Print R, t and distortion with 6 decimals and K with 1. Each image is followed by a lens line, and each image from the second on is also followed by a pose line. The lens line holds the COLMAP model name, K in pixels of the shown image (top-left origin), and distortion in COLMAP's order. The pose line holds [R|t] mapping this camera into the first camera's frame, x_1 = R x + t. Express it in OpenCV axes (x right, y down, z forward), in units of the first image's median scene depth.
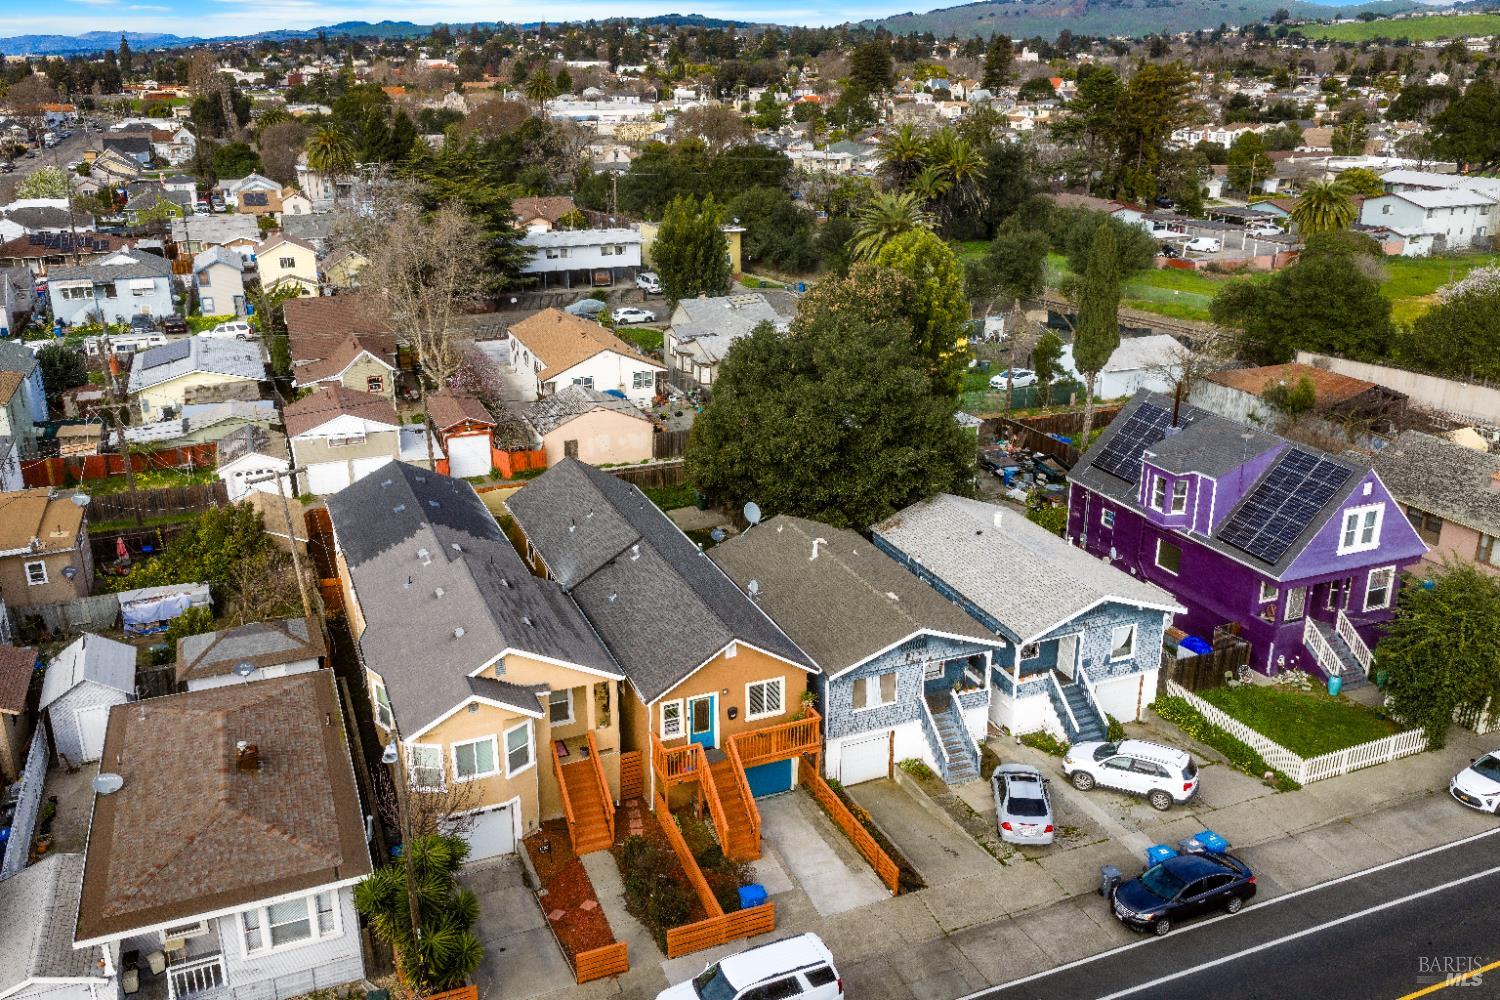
lens RADIAL K [[1220.1, 0, 754.3], [0, 1220.1, 521.8], [0, 0, 1]] dist [0.012582, -0.023242]
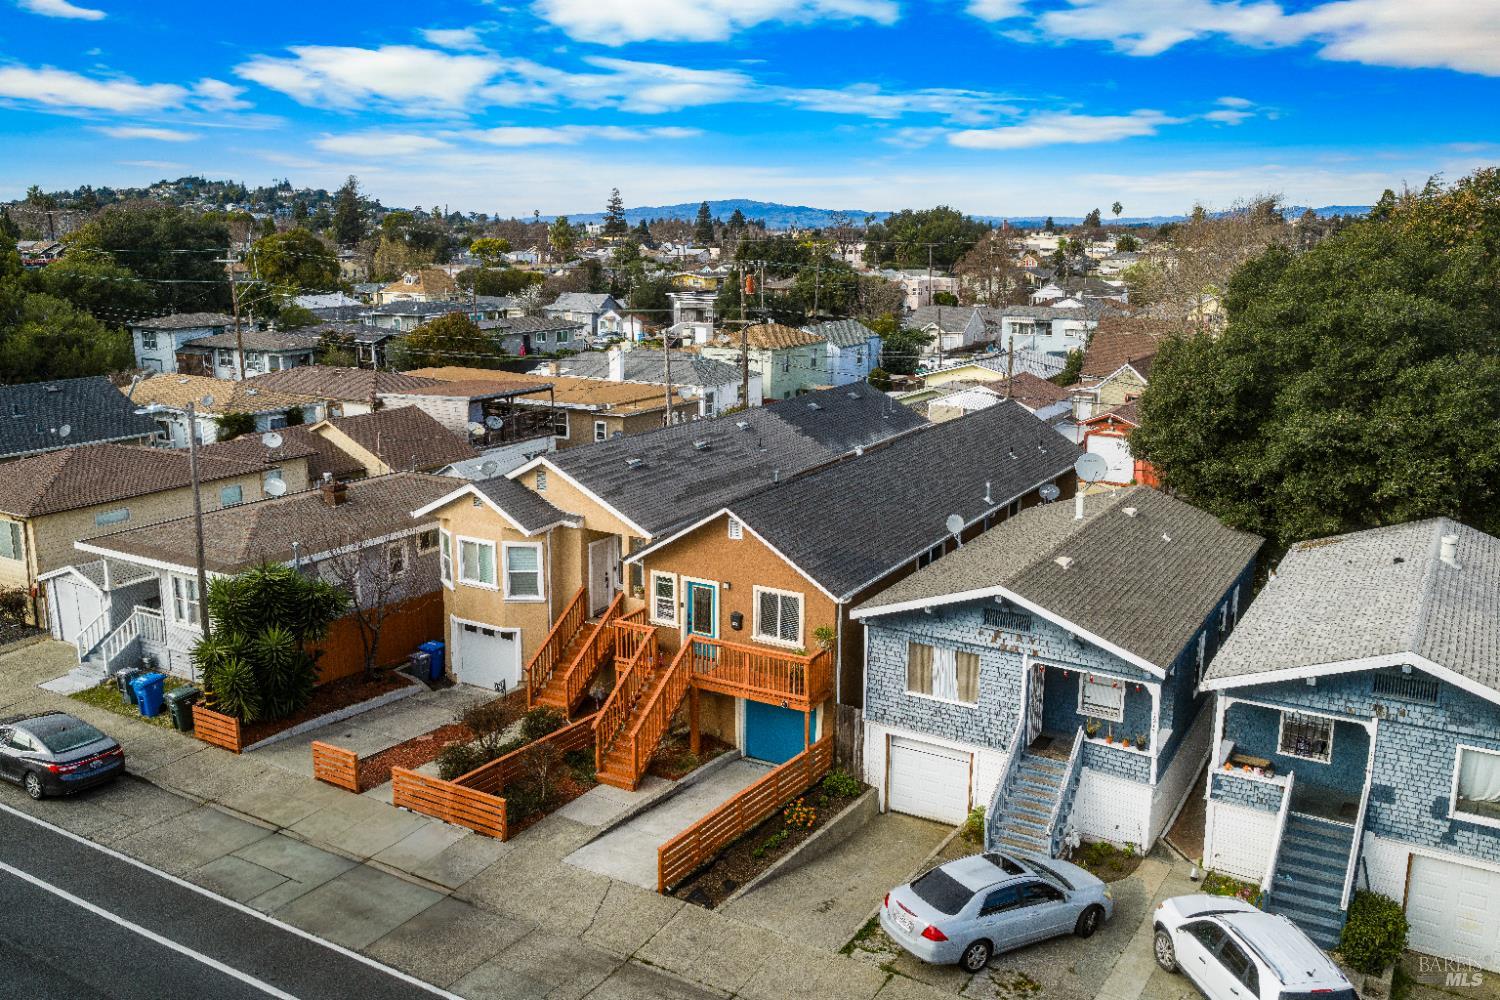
lens RADIAL K [[1237.3, 0, 750.0], [0, 1237.3, 500.0], [0, 0, 1]] dist [0.002412, -0.003839]
pose [[0.595401, 0.175688, -0.783985, 0.424950], [-0.285514, 0.958372, -0.002067, 0.065468], [0.750986, 0.225070, 0.620777, 0.400191]]
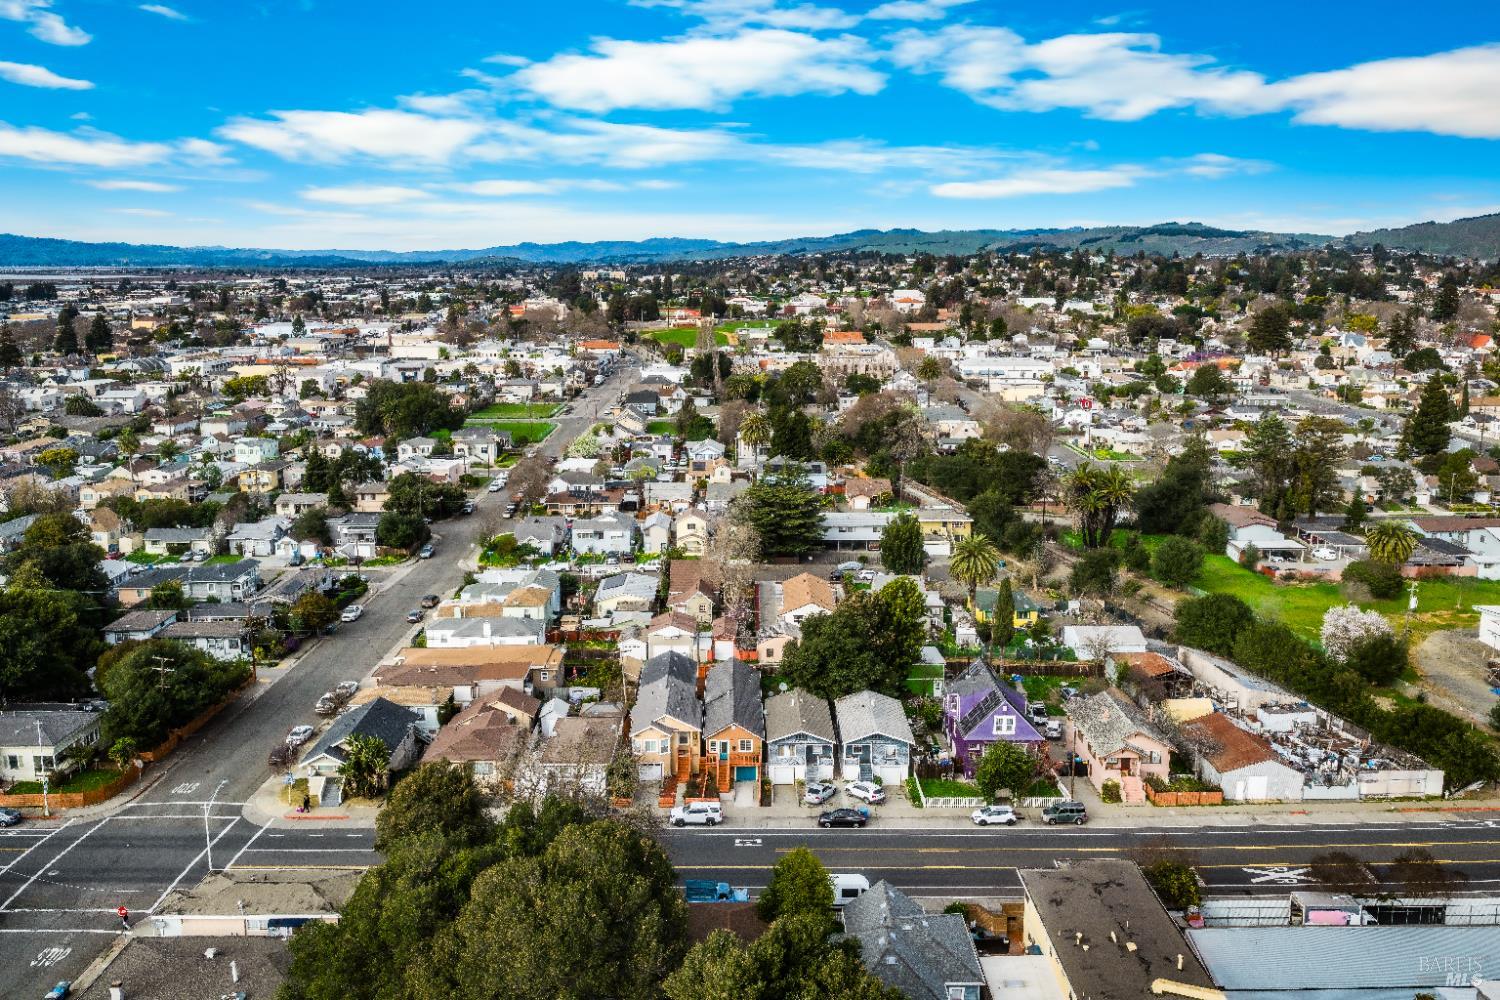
lens RADIAL K [[1220.1, 0, 754.3], [0, 1220.1, 521.8], [0, 0, 1]] dist [0.012582, -0.023242]
pose [[0.926588, 0.080351, -0.367393, 0.842707], [-0.135086, 0.982822, -0.125748, -0.017860], [0.350978, 0.166147, 0.921526, -1.443382]]
